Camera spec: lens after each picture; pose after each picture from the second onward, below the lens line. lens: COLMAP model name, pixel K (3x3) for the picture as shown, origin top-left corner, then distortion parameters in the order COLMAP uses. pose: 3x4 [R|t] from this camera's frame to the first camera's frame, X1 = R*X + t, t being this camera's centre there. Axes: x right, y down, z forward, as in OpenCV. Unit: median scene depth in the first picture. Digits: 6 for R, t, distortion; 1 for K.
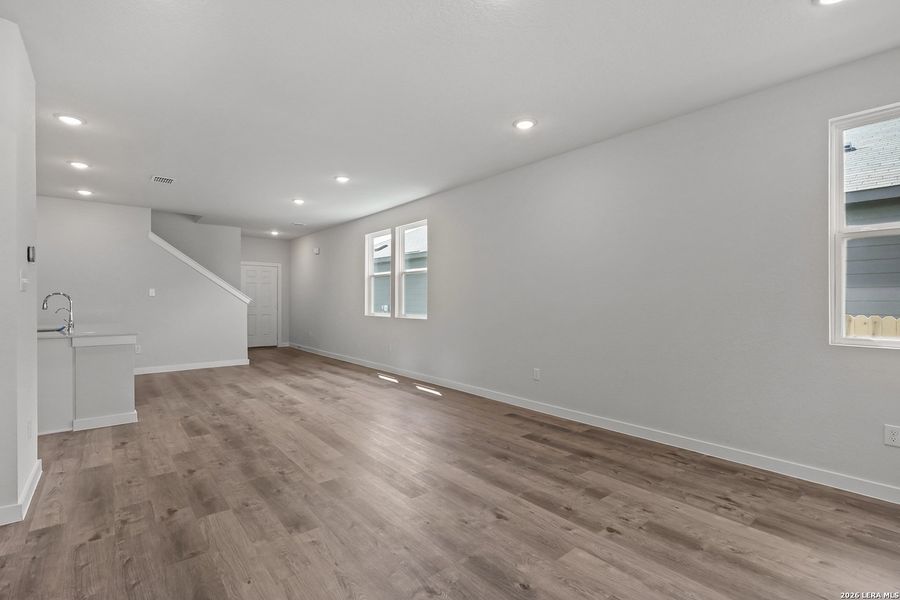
lens RADIAL K [[415.3, 0, 446.9], [0, 415.3, 302.0], [0, 0, 1]] dist [-0.002759, 0.000306]
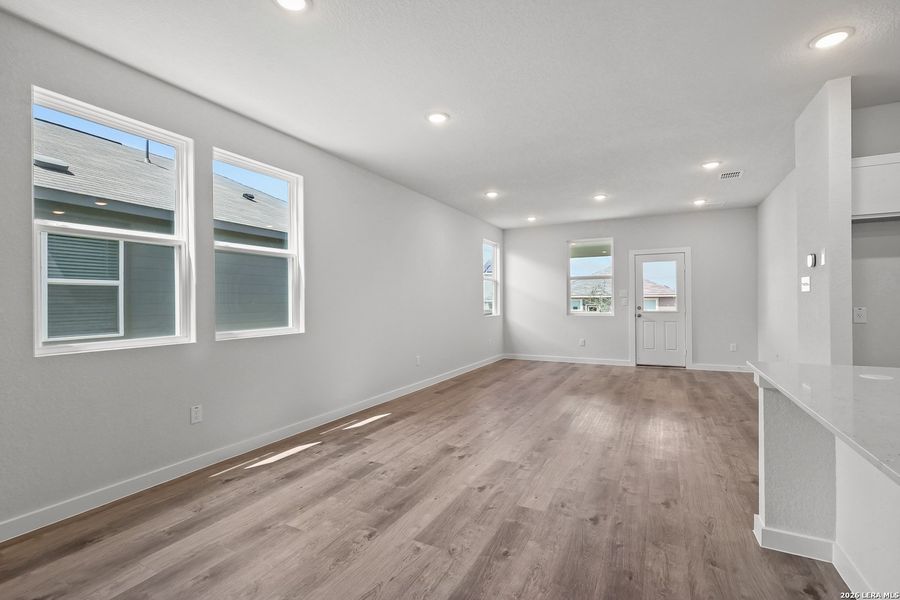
lens RADIAL K [[415.3, 0, 452.0], [0, 415.3, 301.6], [0, 0, 1]] dist [-0.002759, 0.000306]
pose [[-0.407328, 0.000805, 0.913281, -1.487353], [0.010825, 0.999934, 0.003947, -0.011627], [-0.913218, 0.011494, -0.407310, 2.167793]]
